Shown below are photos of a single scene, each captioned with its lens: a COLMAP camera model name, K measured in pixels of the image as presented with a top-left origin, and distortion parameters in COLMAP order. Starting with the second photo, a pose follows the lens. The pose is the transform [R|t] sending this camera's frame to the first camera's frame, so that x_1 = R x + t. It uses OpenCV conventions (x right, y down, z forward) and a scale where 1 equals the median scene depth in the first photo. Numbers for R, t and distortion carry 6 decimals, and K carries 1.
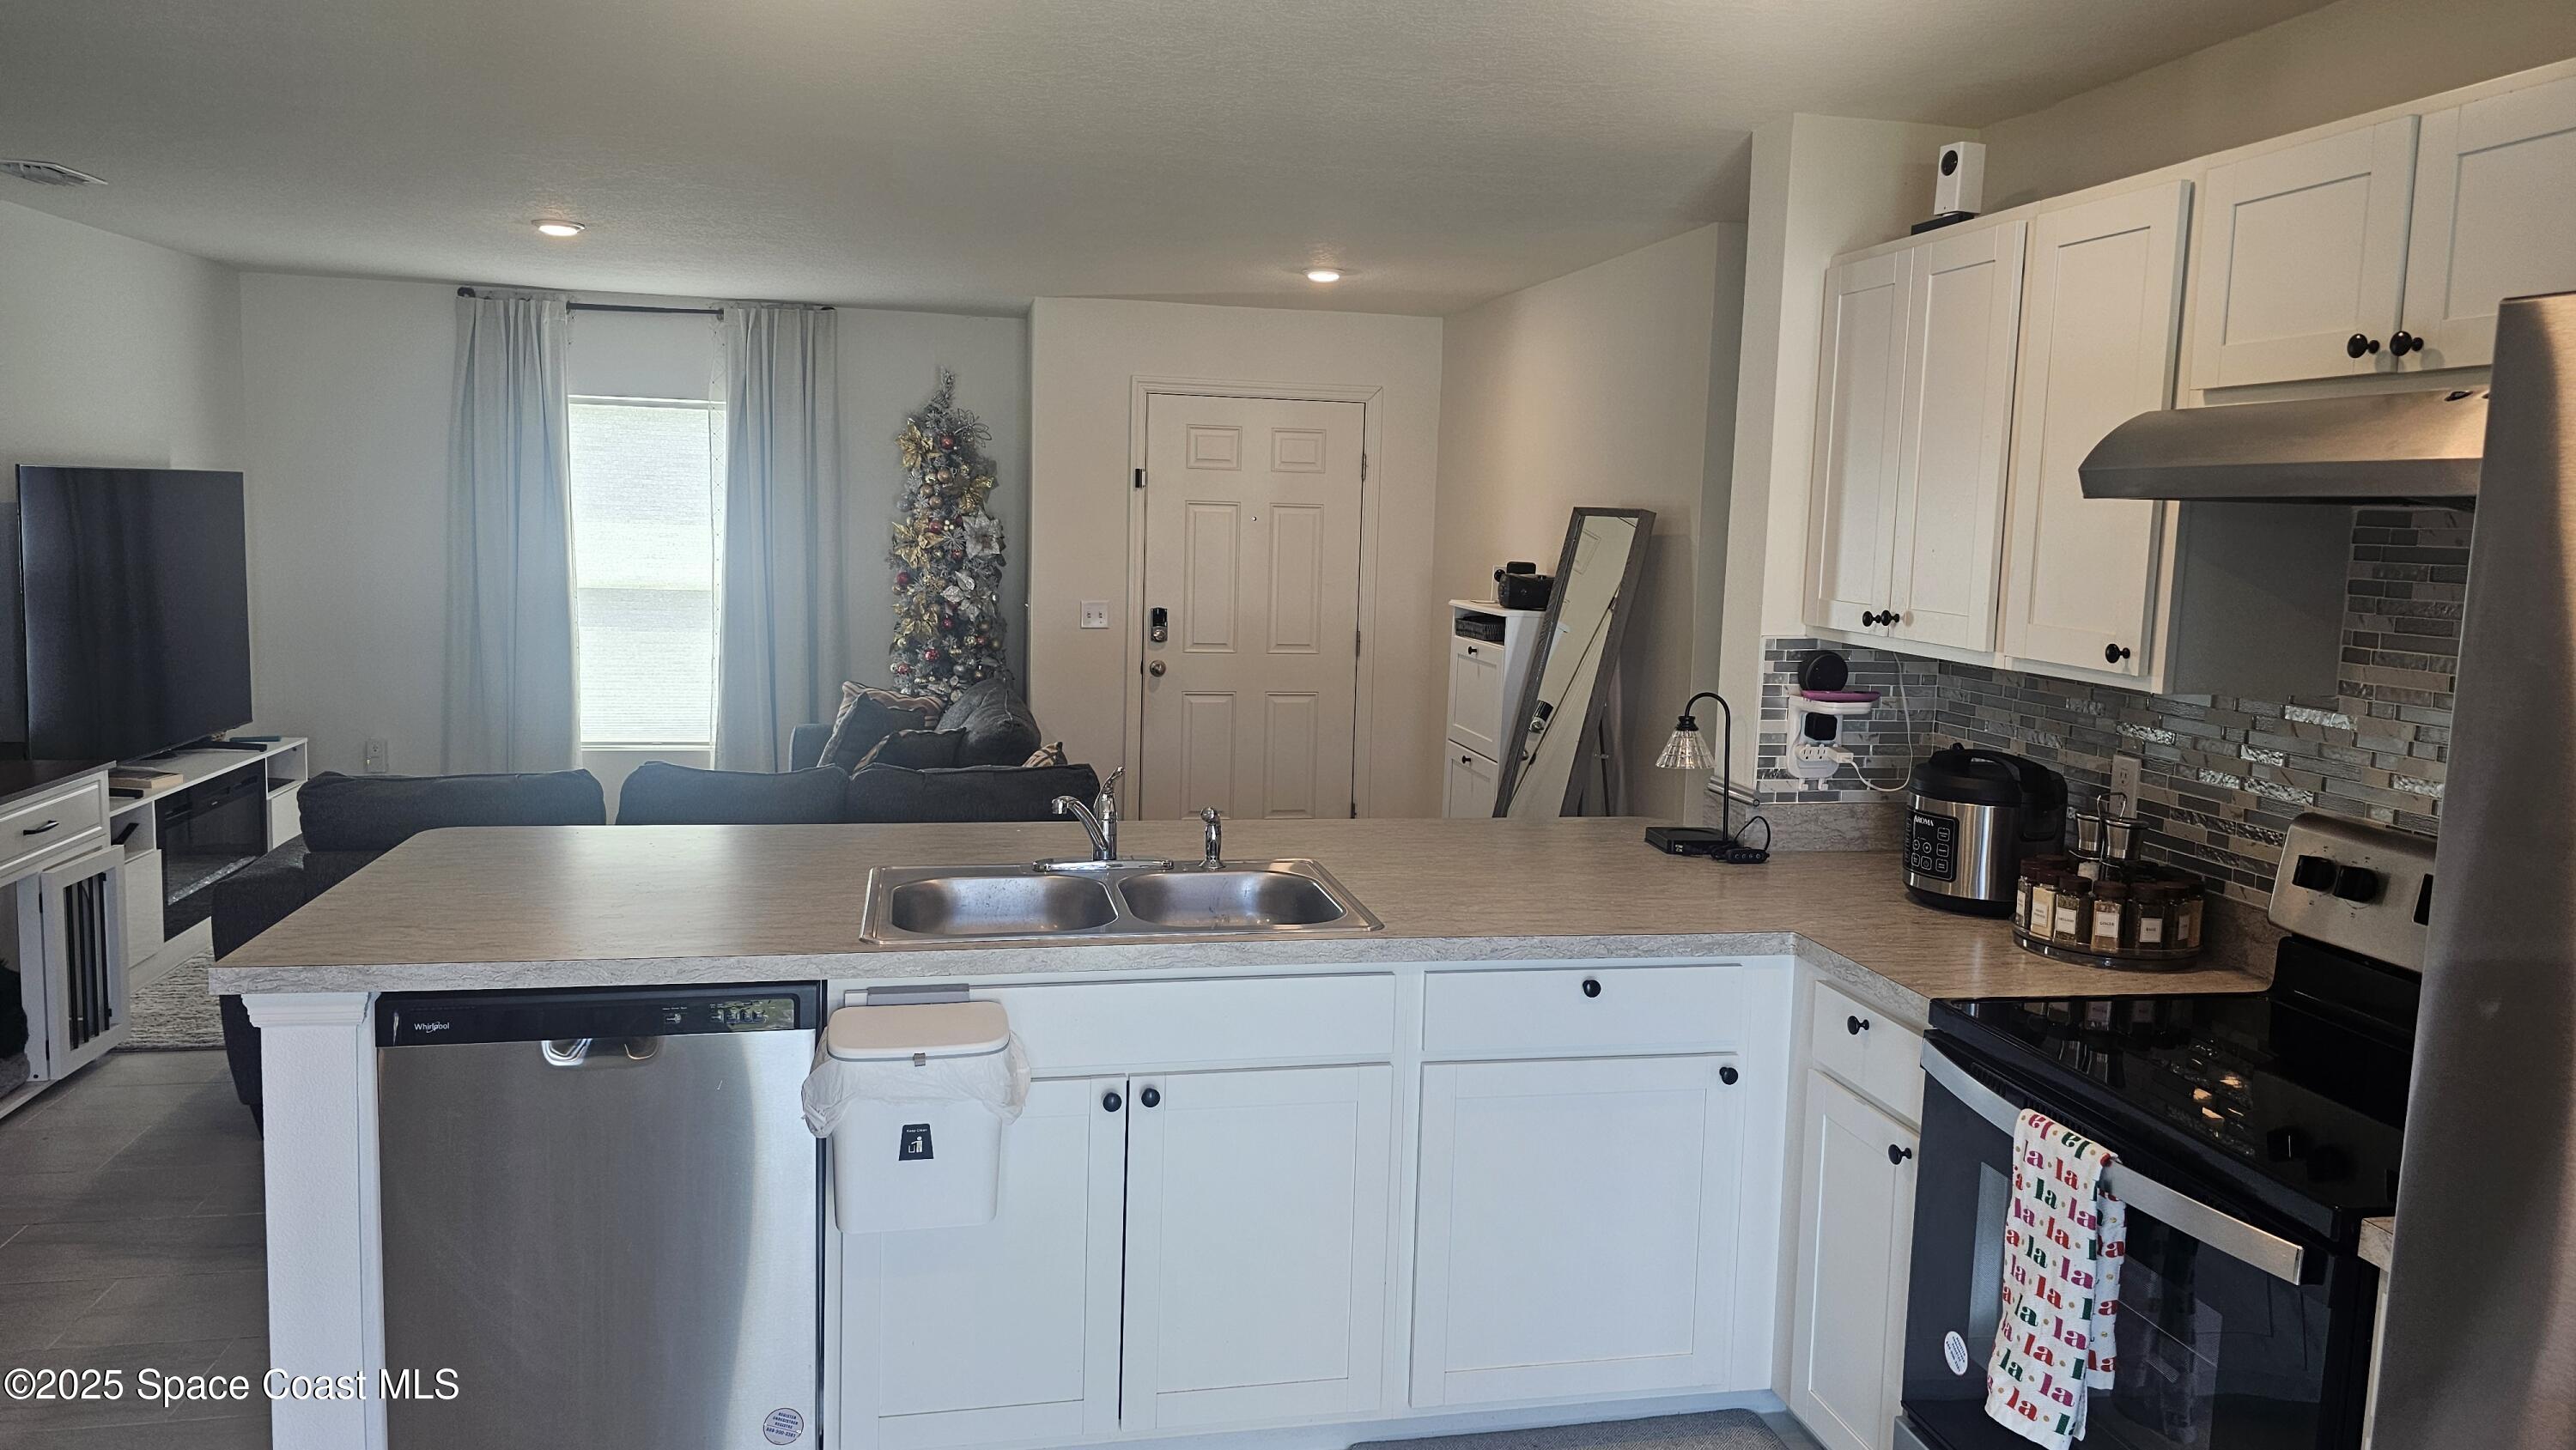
lens RADIAL K [[1746.6, 0, 1312.5], [0, 1746.6, 695.8], [0, 0, 1]] dist [0.088485, -0.117416]
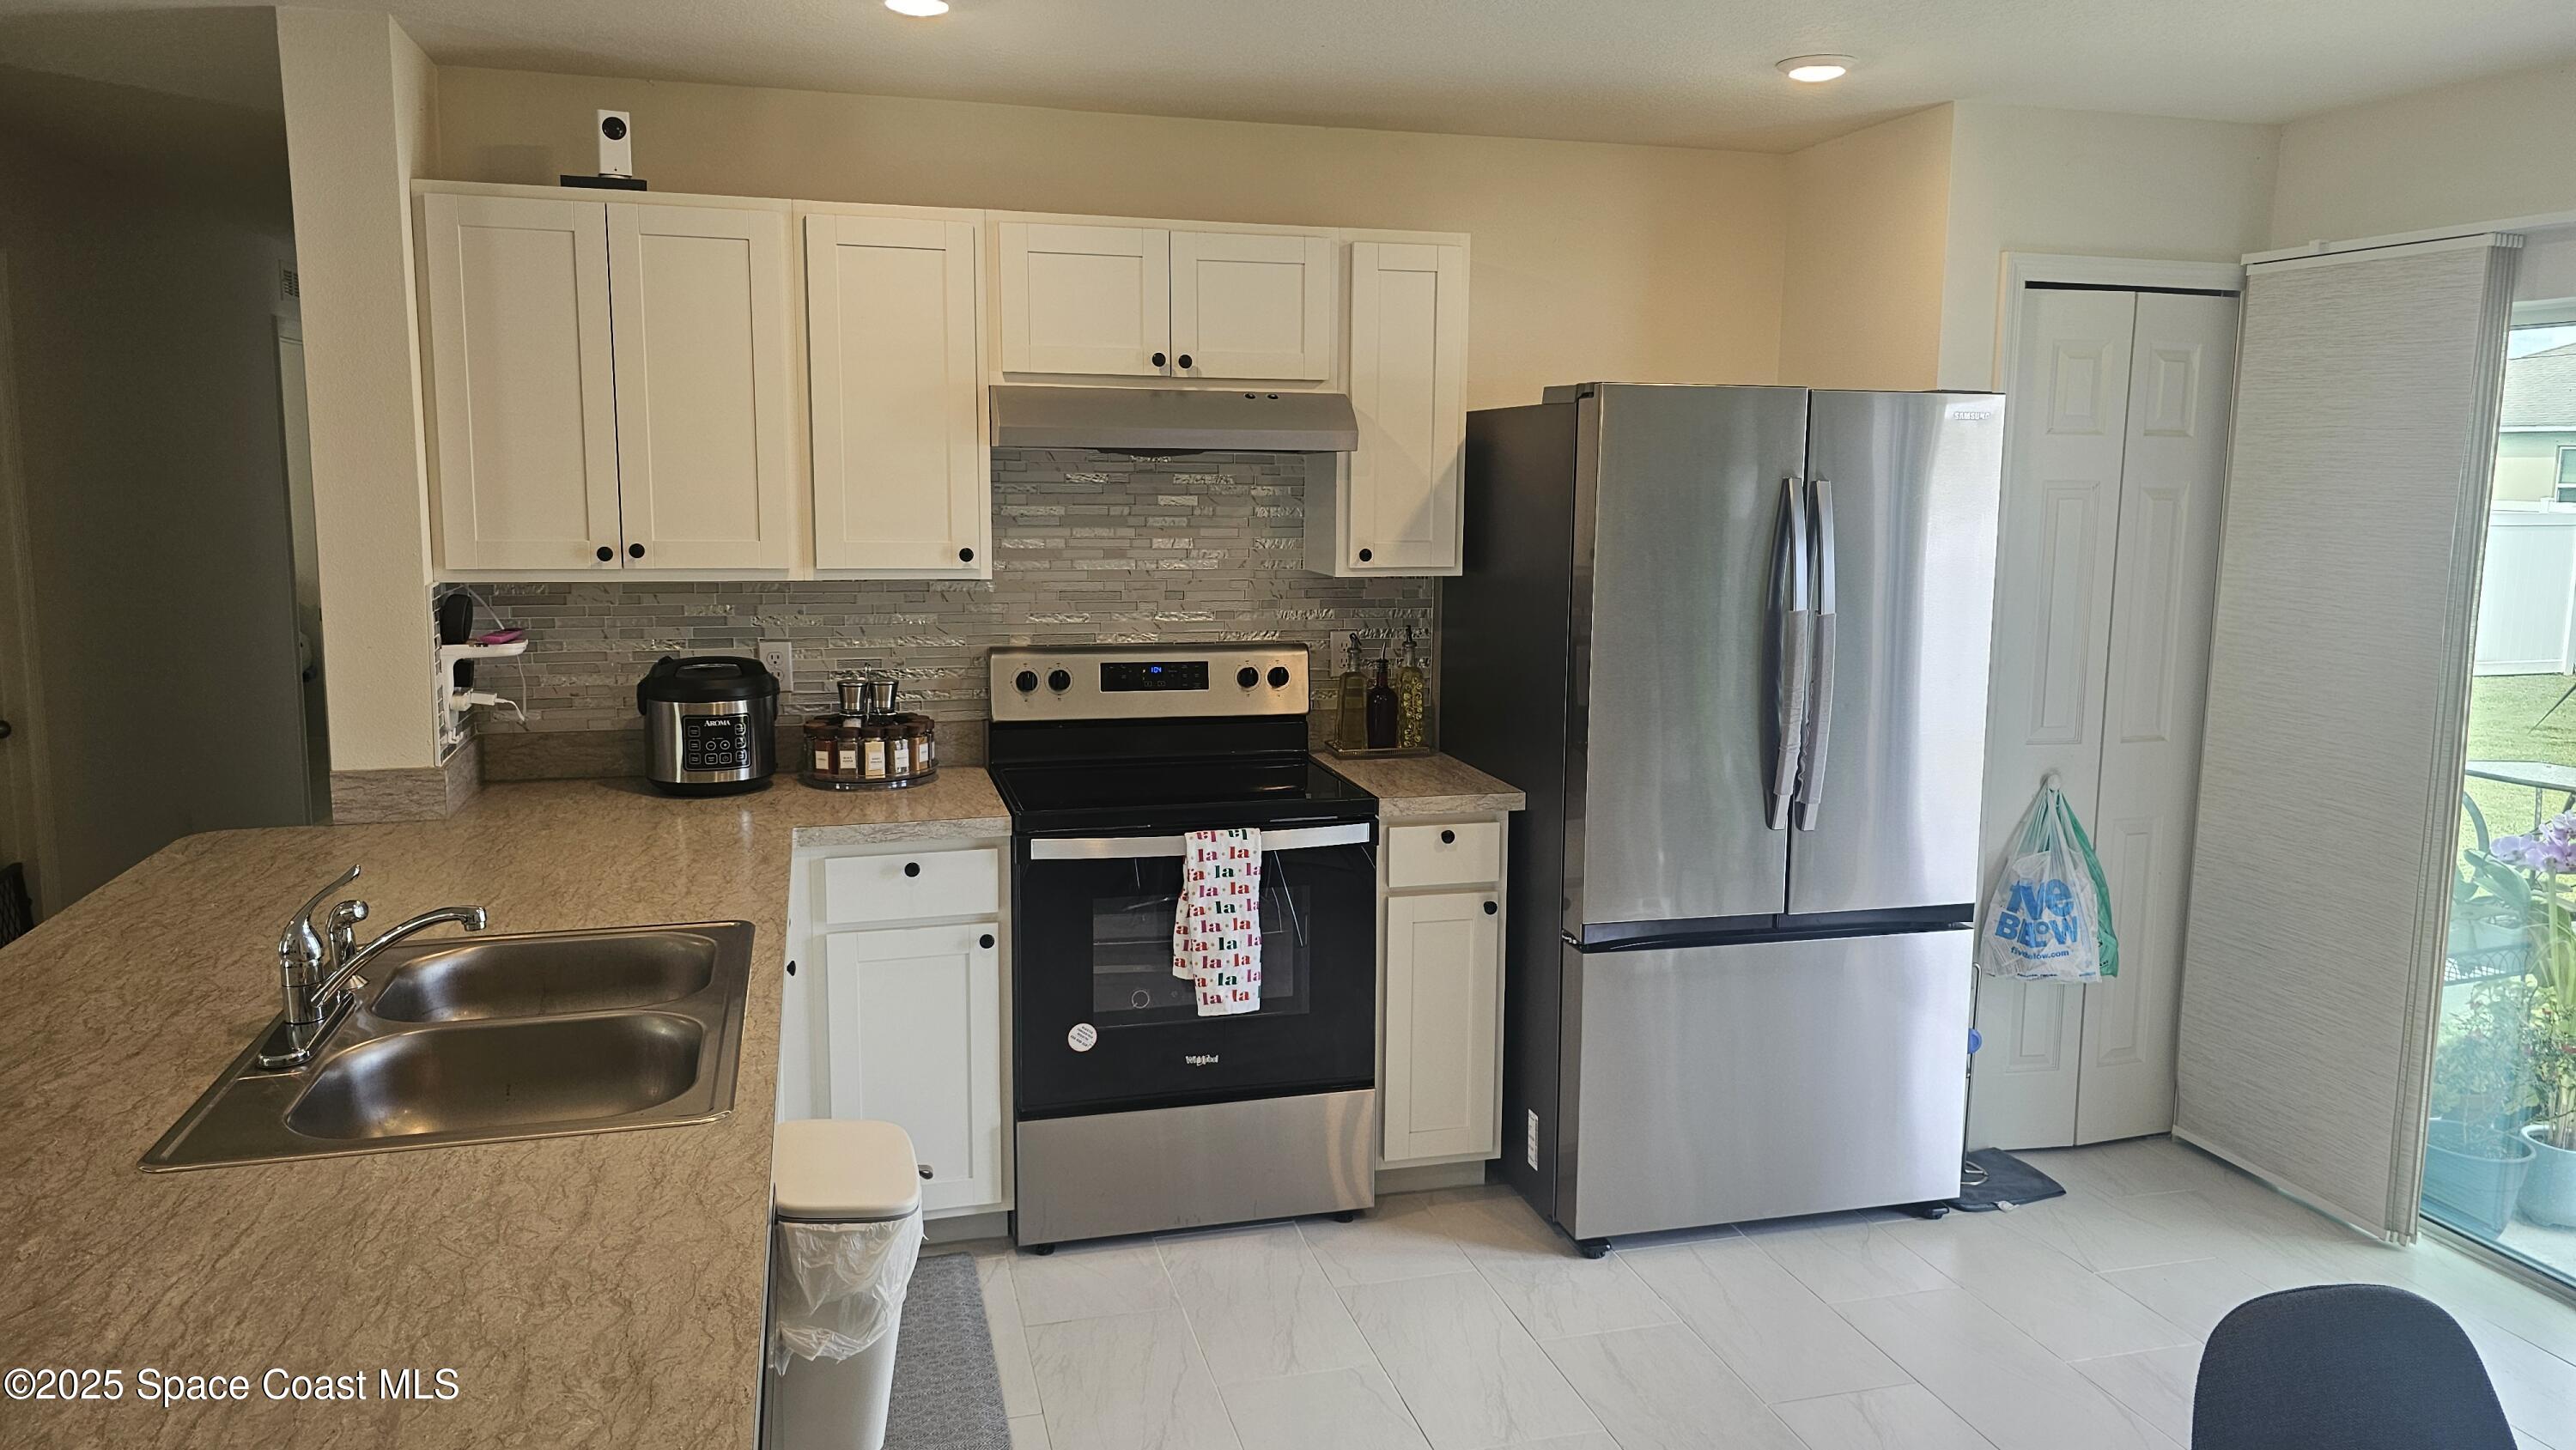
lens RADIAL K [[1746.6, 0, 1312.5], [0, 1746.6, 695.8], [0, 0, 1]] dist [0.088485, -0.117416]
pose [[-0.065774, -0.168032, 0.983585, -0.370832], [0.093562, 0.980338, 0.173734, -0.050616], [-0.993438, 0.103453, -0.048760, 0.309129]]
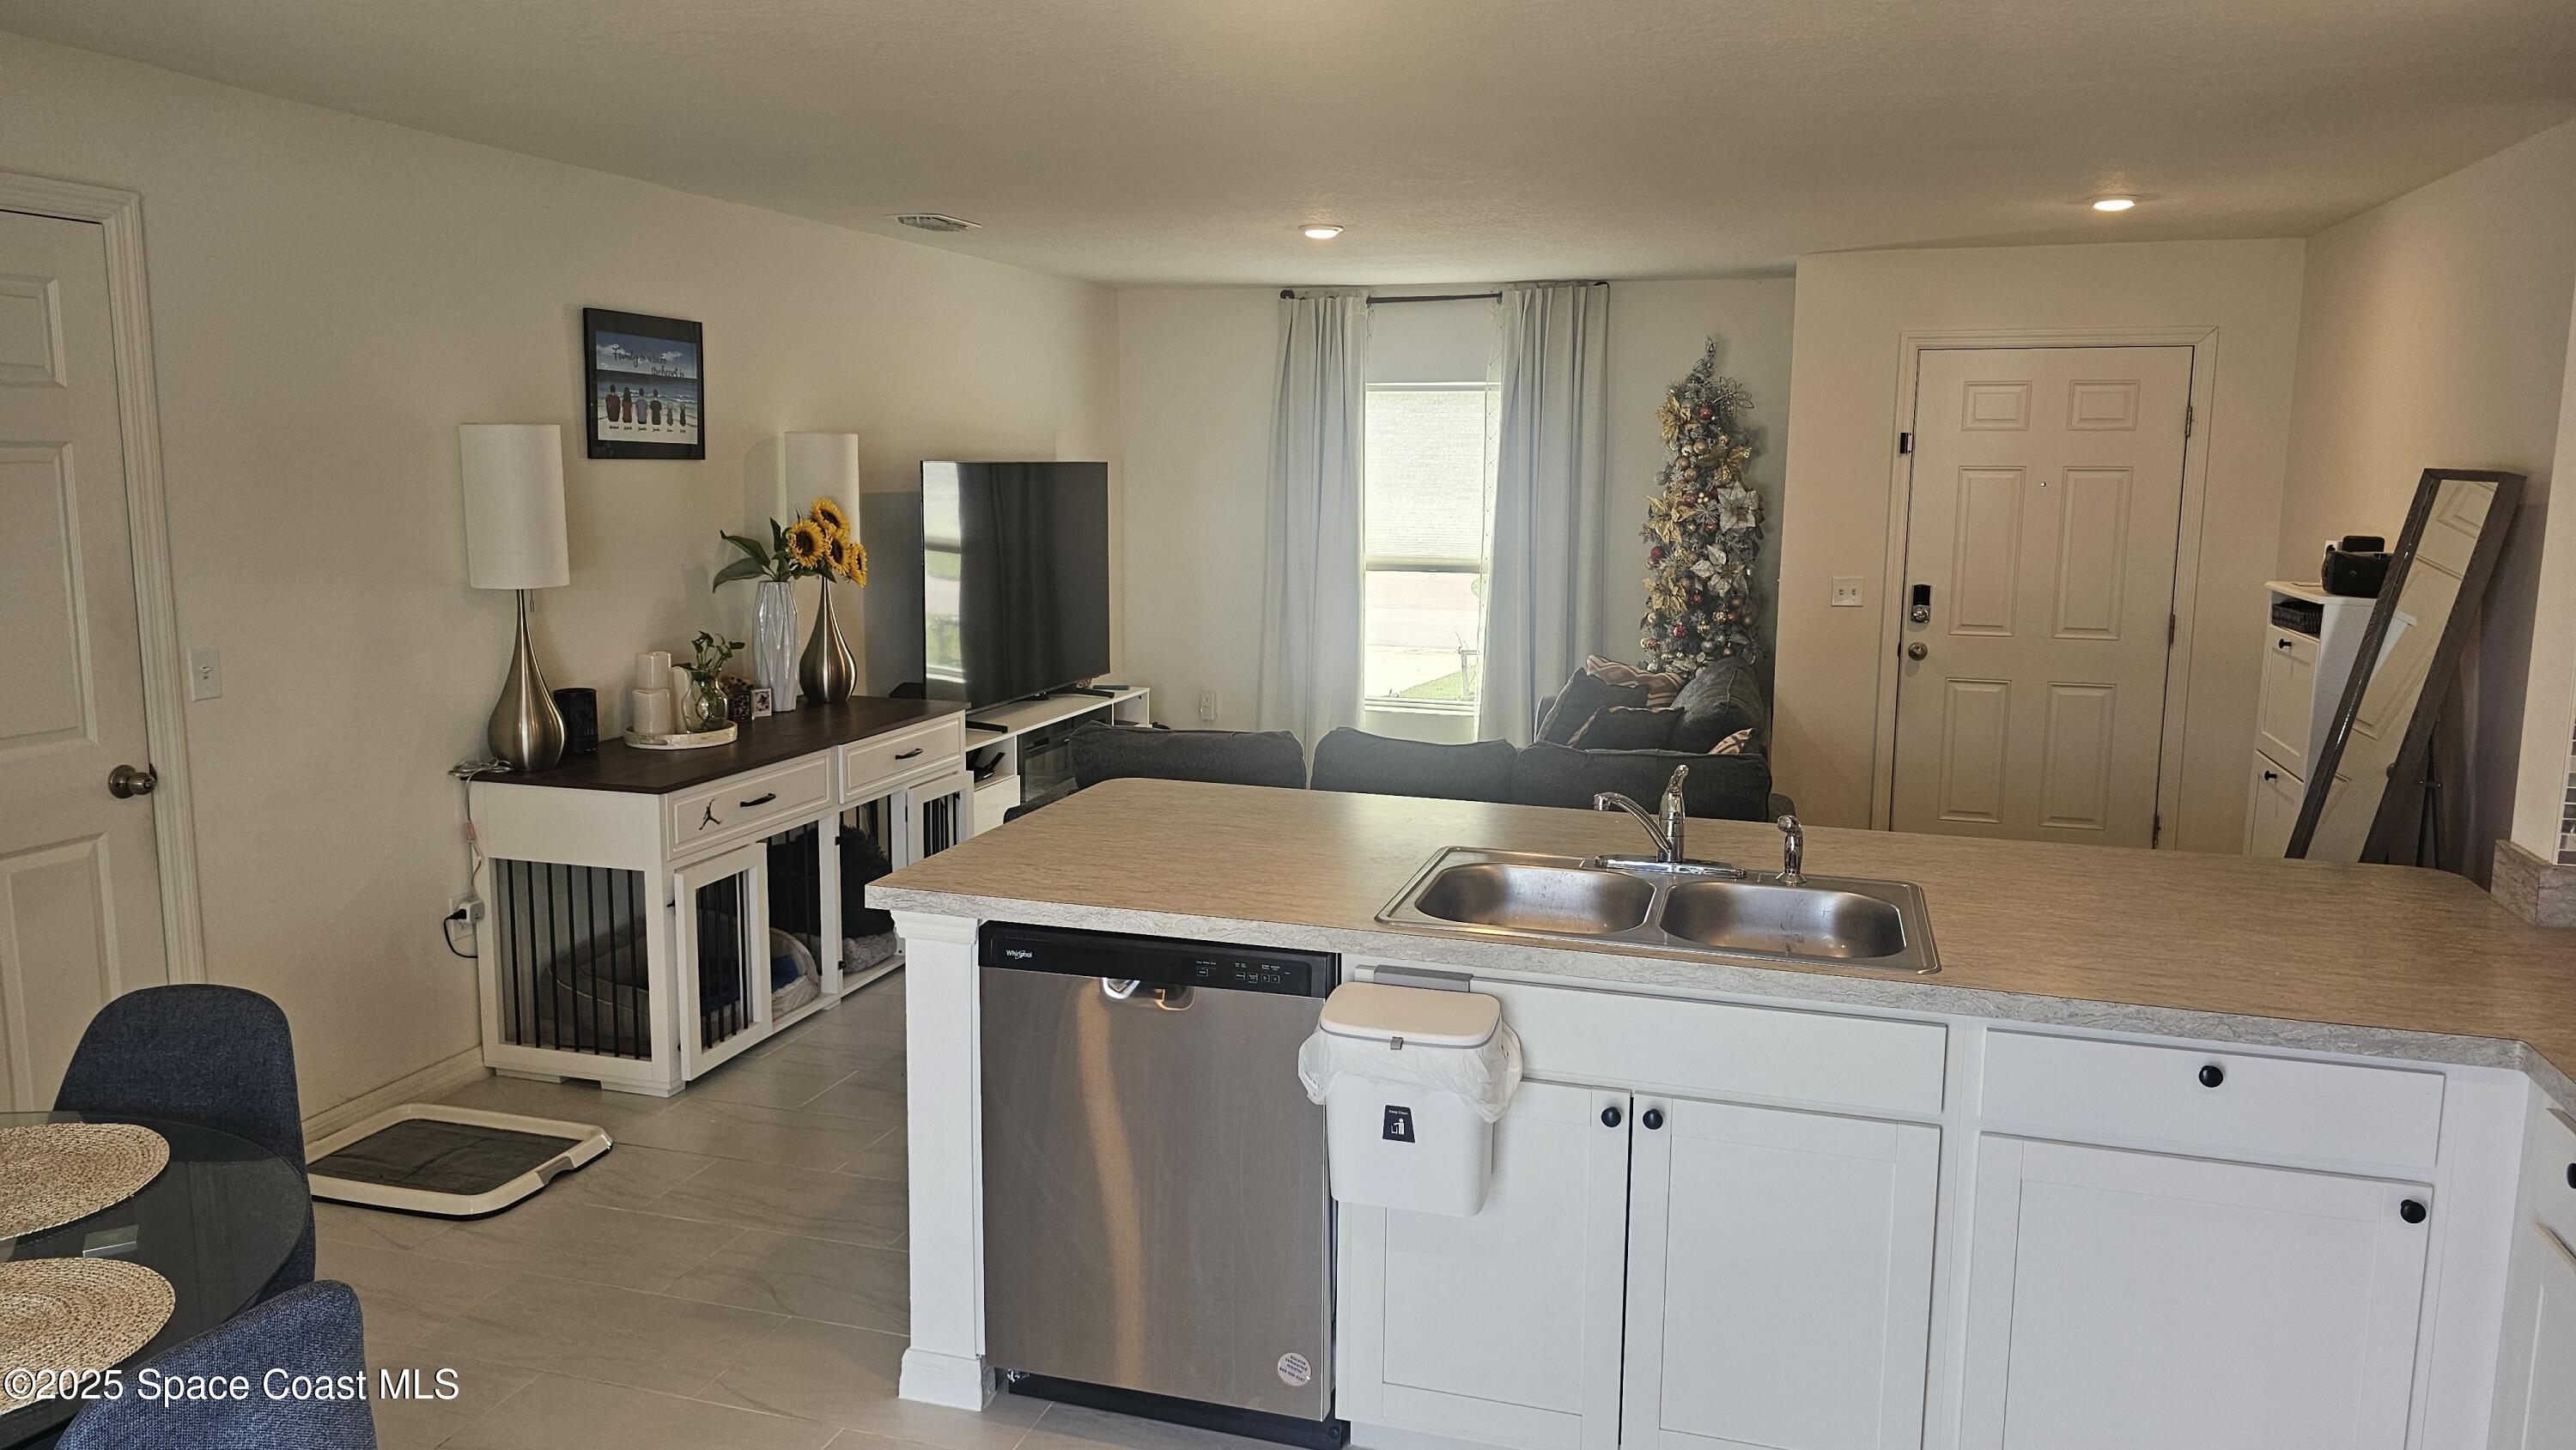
lens RADIAL K [[1744.1, 0, 1280.3], [0, 1744.1, 715.0], [0, 0, 1]] dist [0.087252, -0.121642]
pose [[0.872752, 0.050209, -0.485575, 0.073032], [-0.035429, 0.998588, 0.039575, -0.007383], [0.486877, -0.017336, 0.873298, 0.032992]]
